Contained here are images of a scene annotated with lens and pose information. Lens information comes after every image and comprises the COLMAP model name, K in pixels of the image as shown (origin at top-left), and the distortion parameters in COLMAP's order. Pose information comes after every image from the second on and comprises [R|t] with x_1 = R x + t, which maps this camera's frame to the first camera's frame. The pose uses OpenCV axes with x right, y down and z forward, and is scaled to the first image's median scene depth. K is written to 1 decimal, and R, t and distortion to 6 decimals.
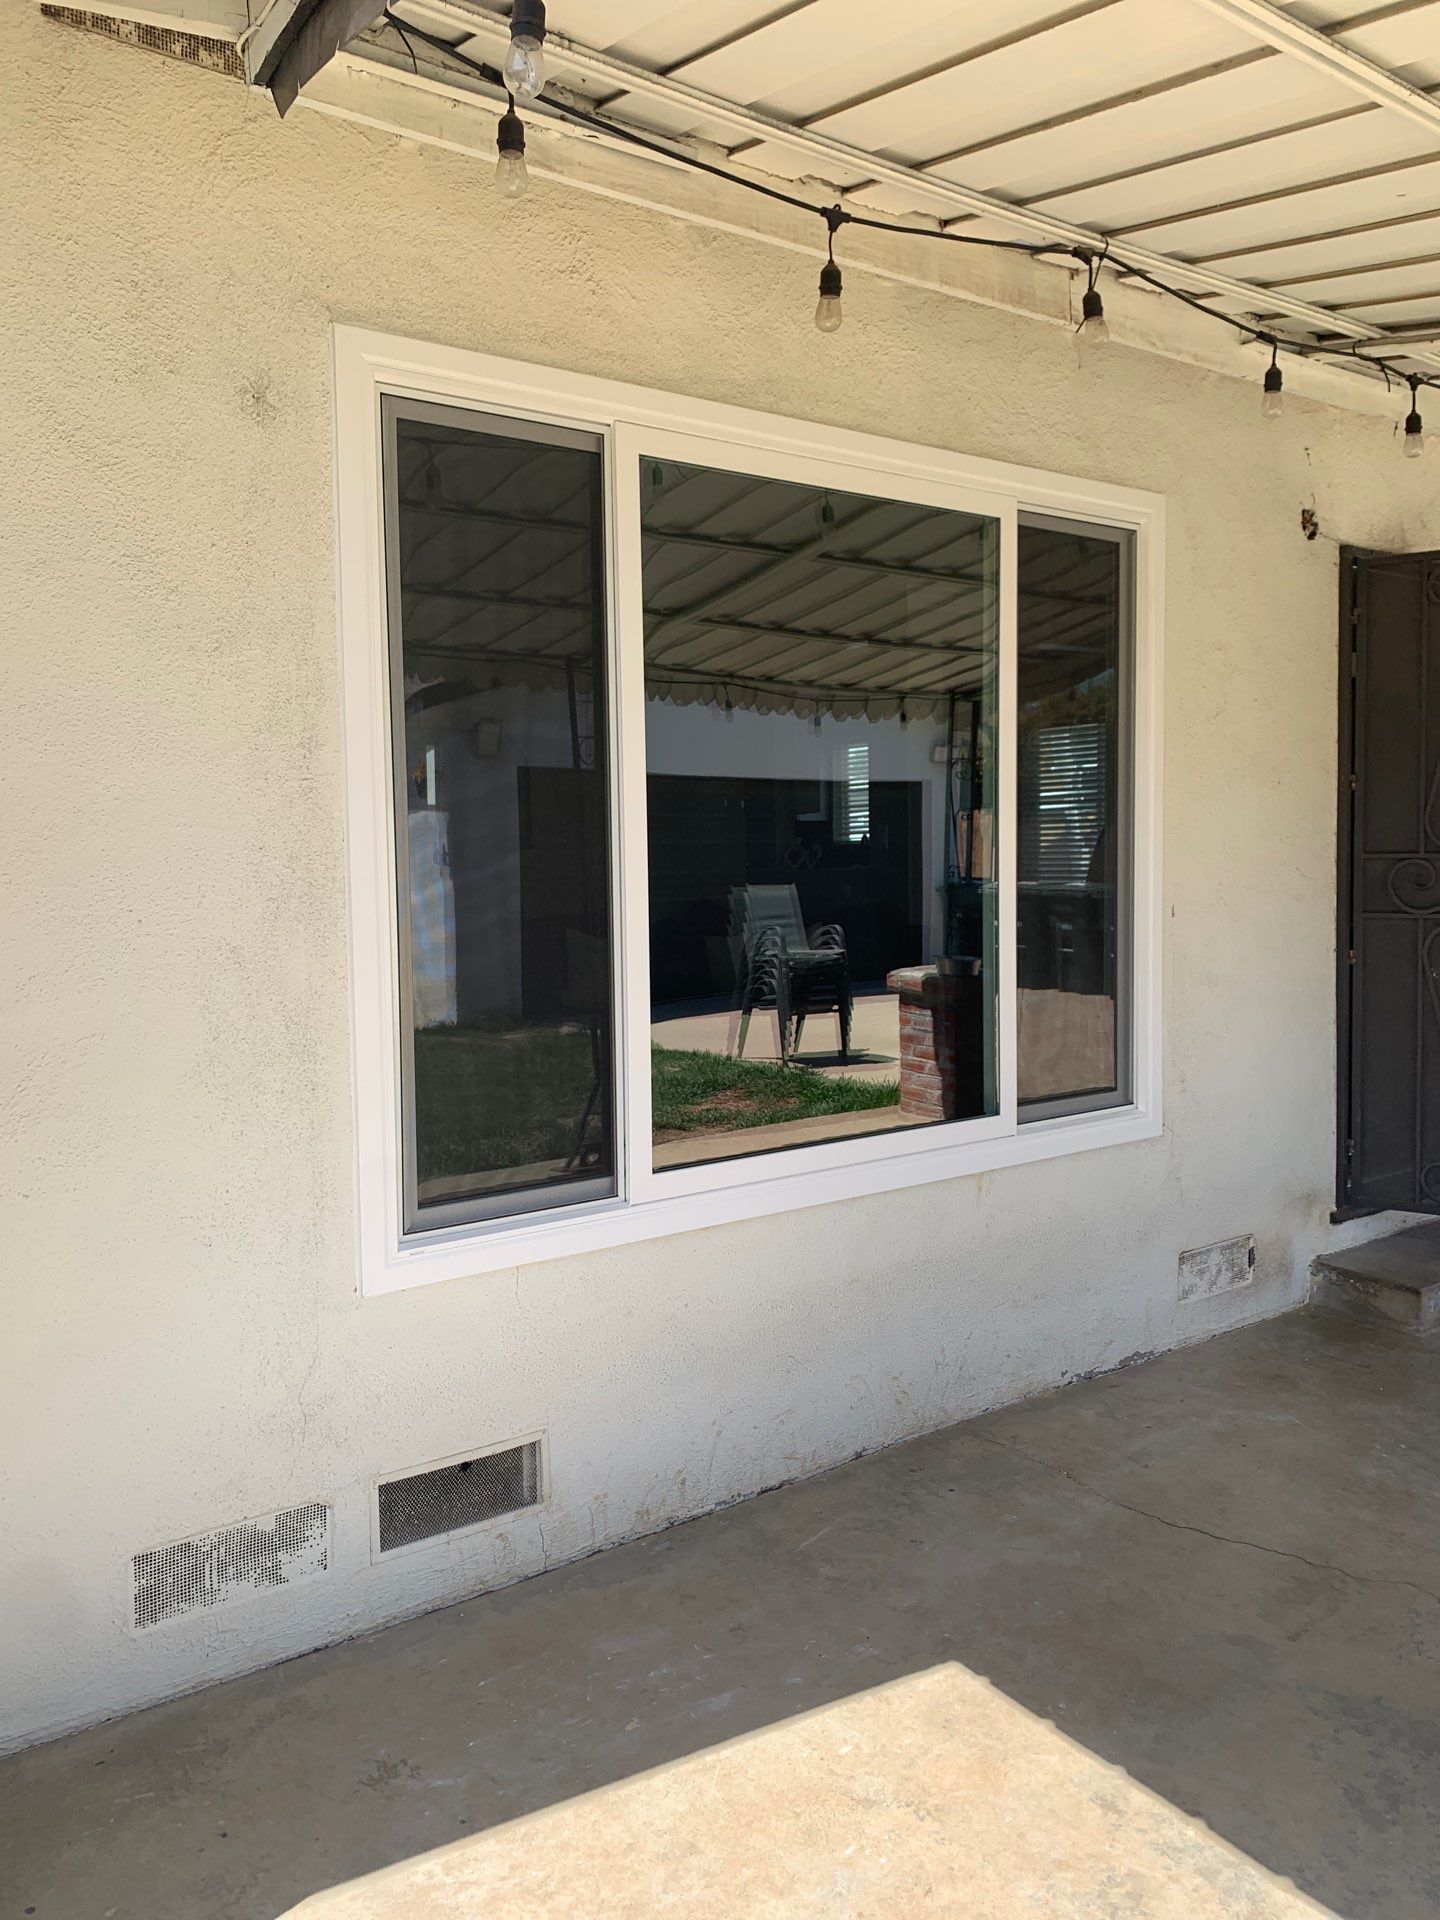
lens RADIAL K [[1473.2, 0, 735.9], [0, 1473.2, 944.6], [0, 0, 1]] dist [0.008960, -0.005669]
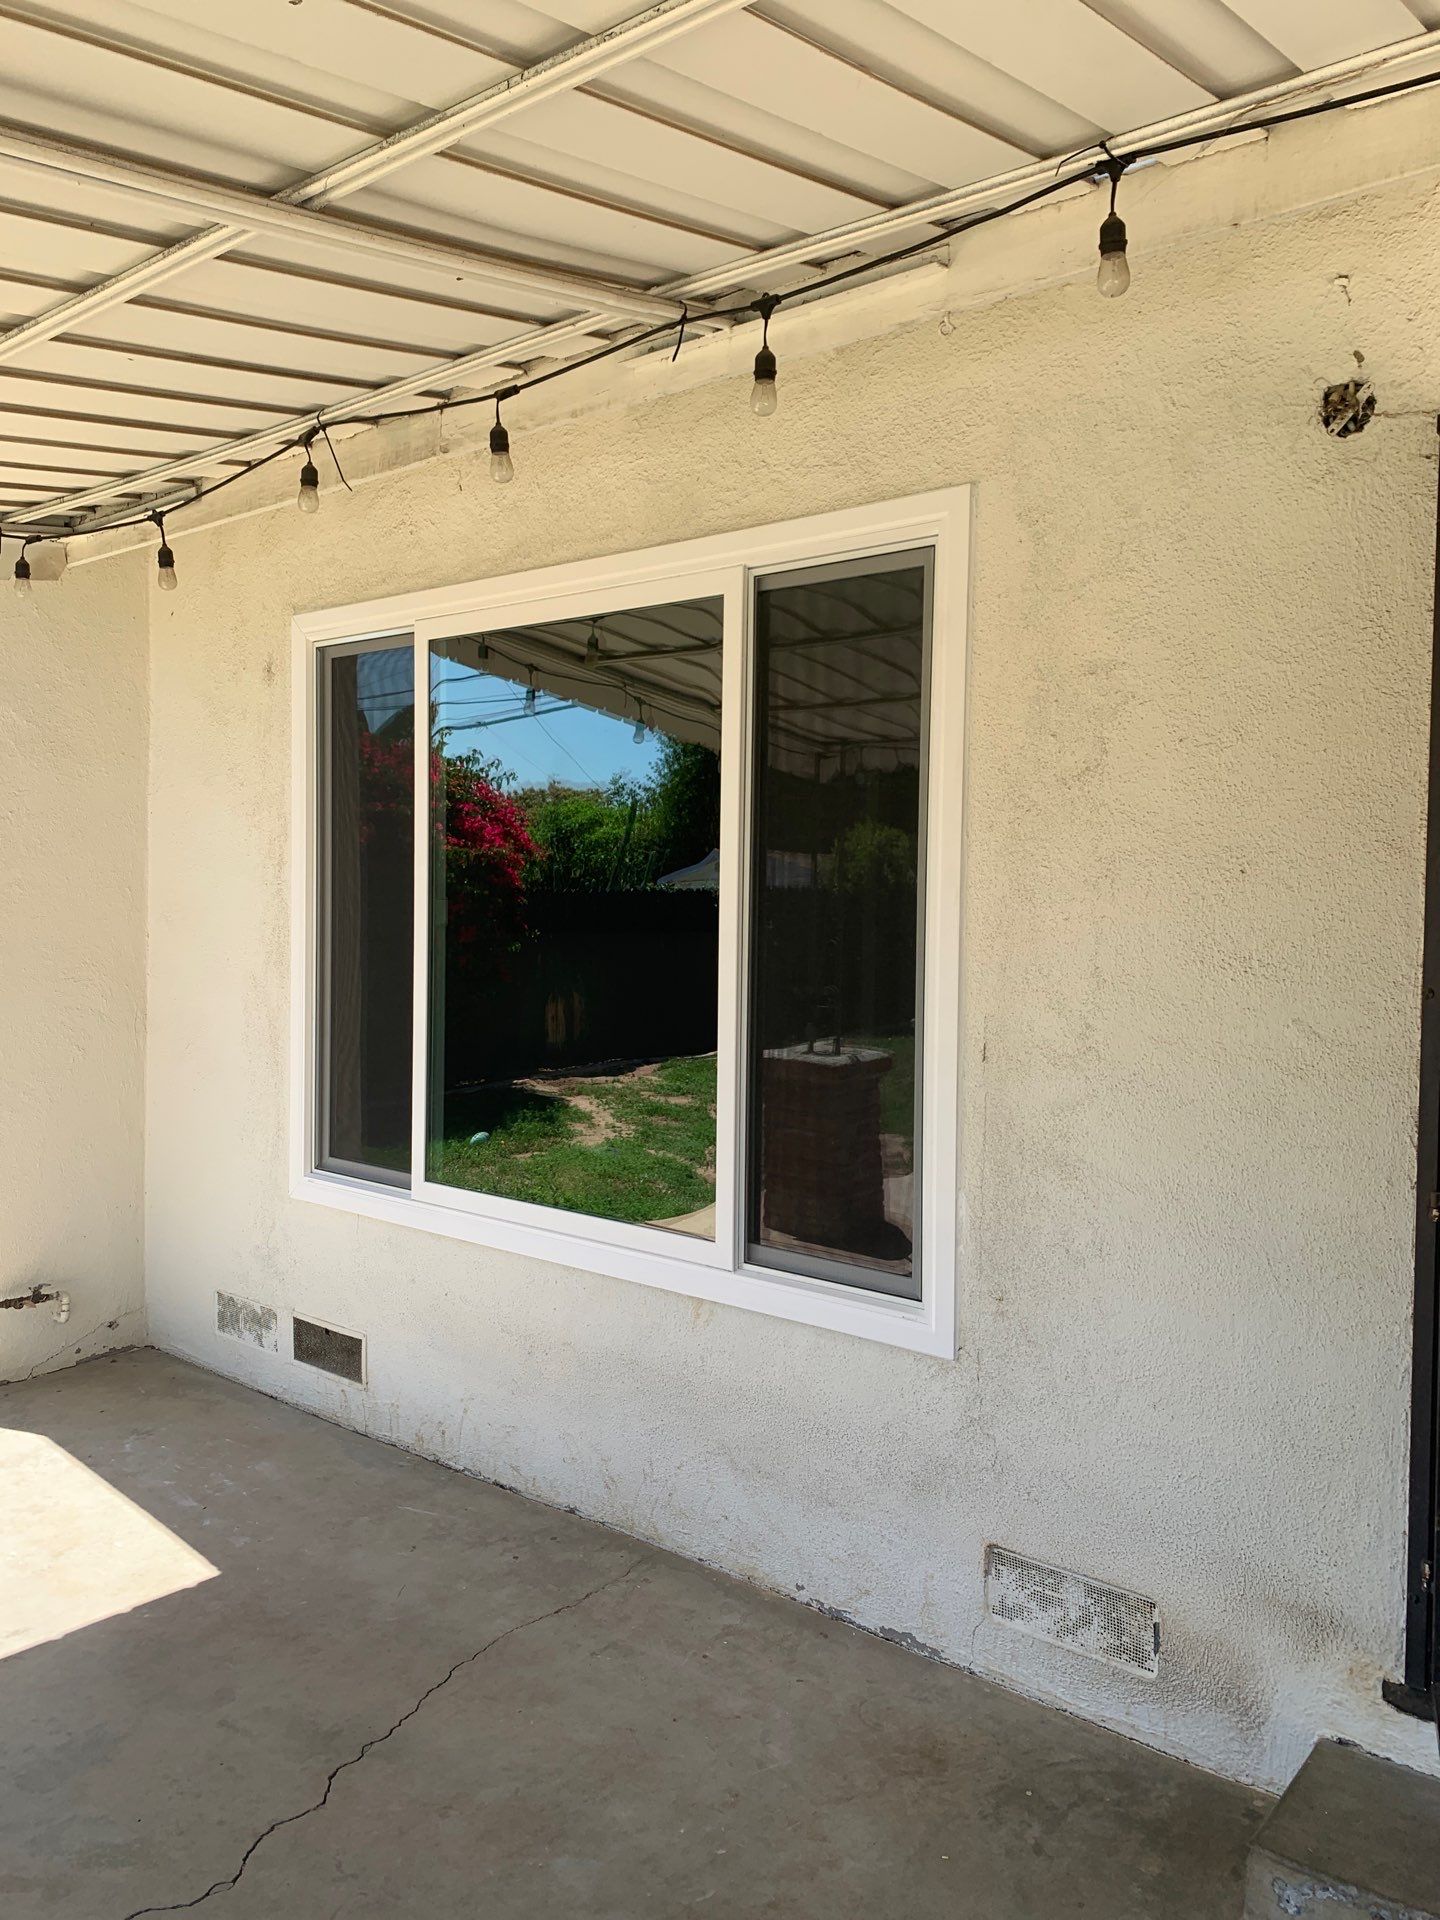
lens RADIAL K [[1473.2, 0, 733.7], [0, 1473.2, 941.0], [0, 0, 1]] dist [0.008960, -0.005669]
pose [[0.231588, 0.047145, -0.971671, 1.268912], [-0.080765, 0.996309, 0.029091, -0.116779], [0.969455, 0.071740, 0.234541, 0.941075]]
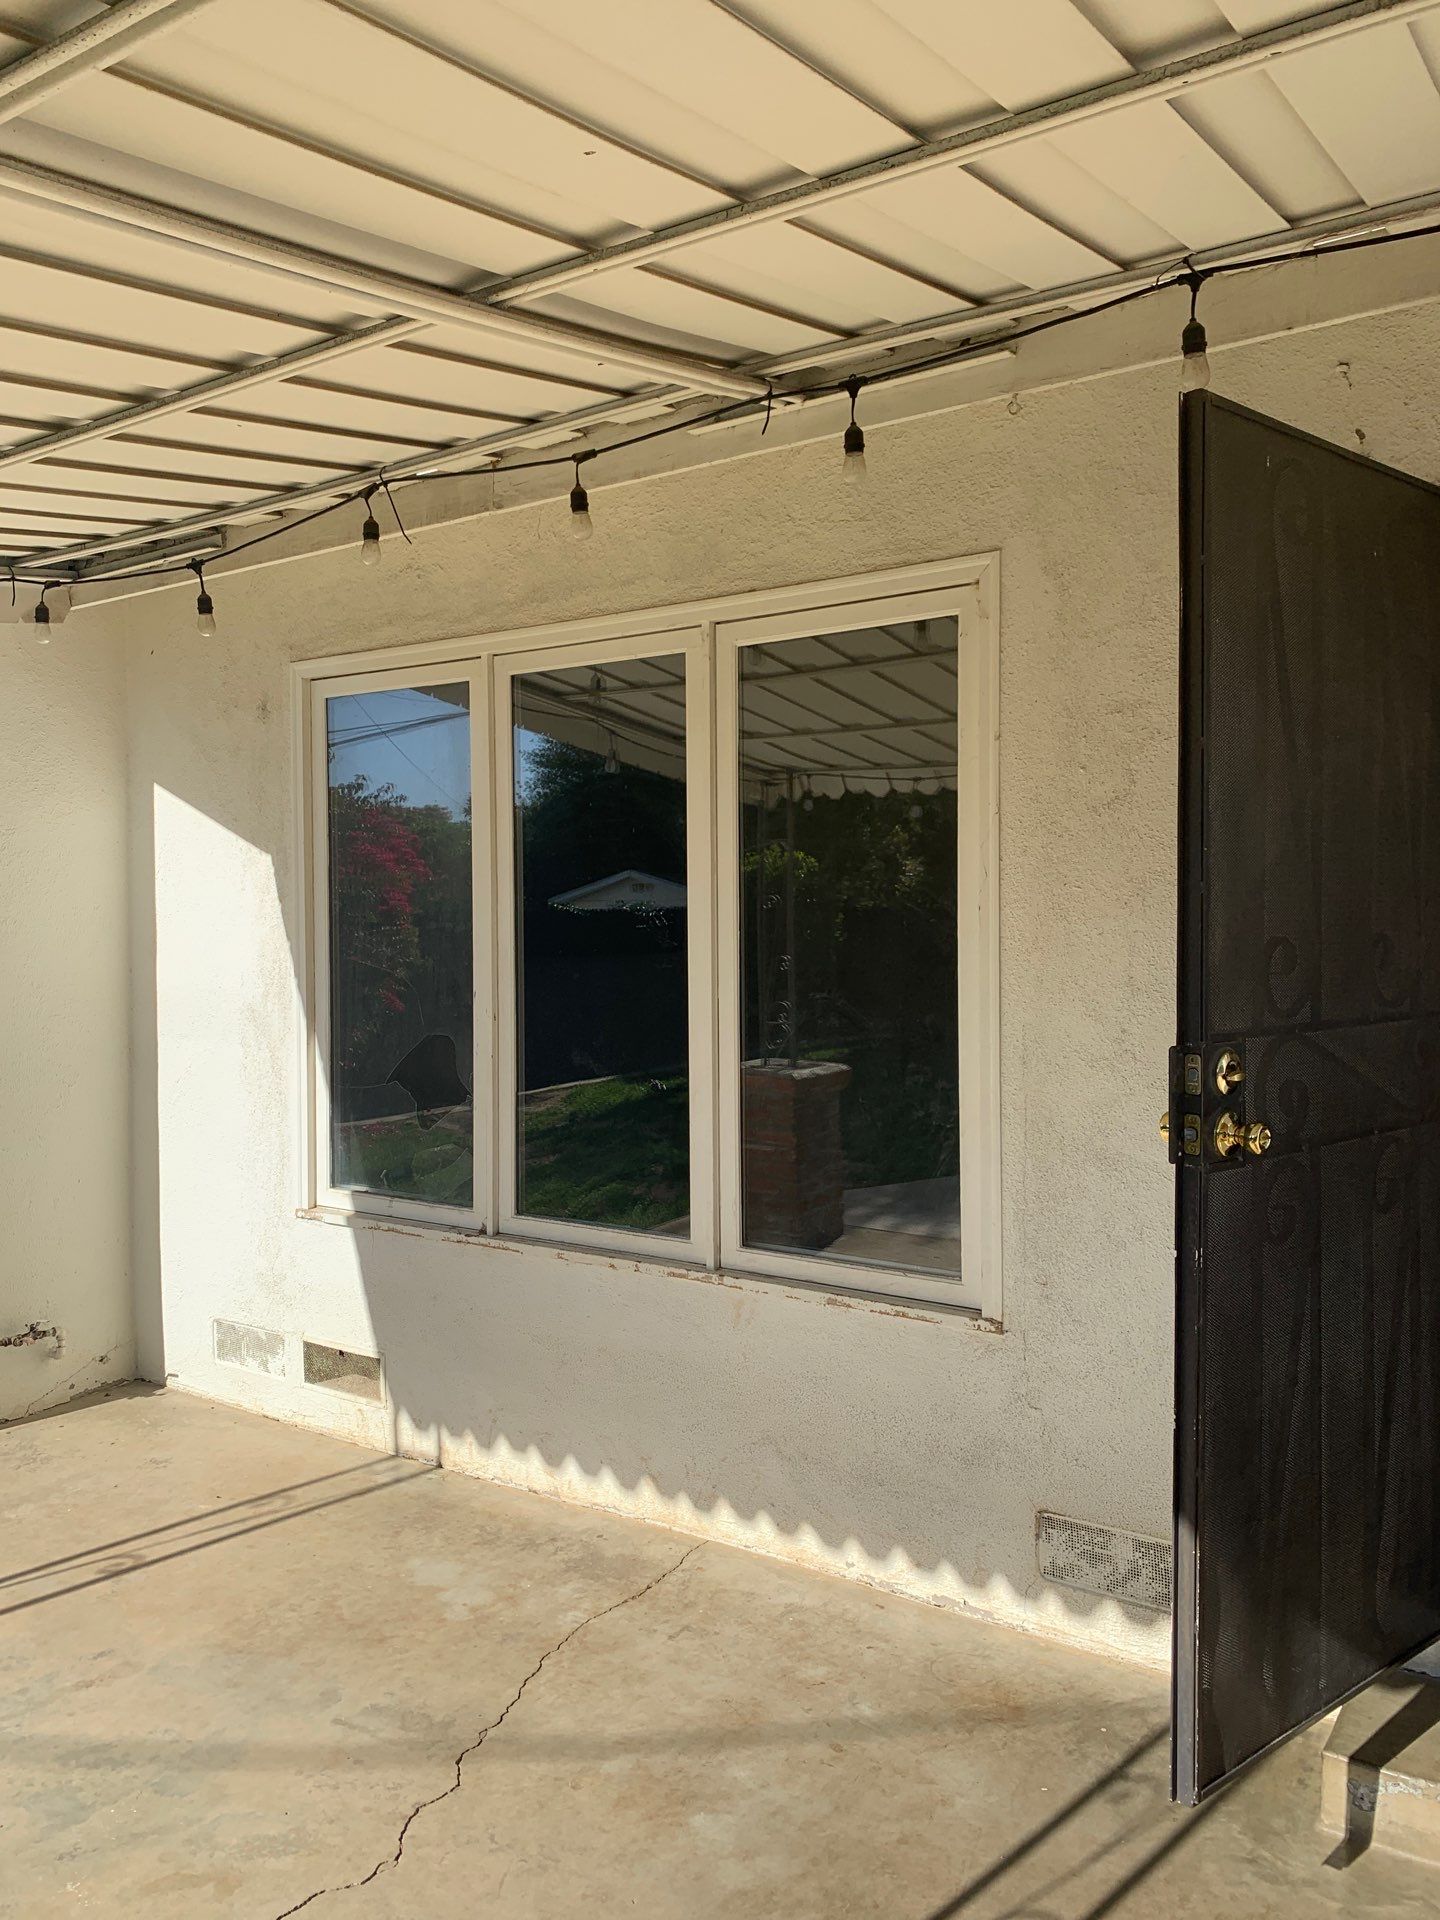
lens RADIAL K [[1473.2, 0, 711.7], [0, 1473.2, 939.9], [0, 0, 1]] dist [0.008960, -0.005669]
pose [[0.318066, 0.027067, -0.947682, 1.298311], [-0.058787, 0.998232, 0.008781, -0.109822], [0.946244, 0.052919, 0.319095, 0.783247]]
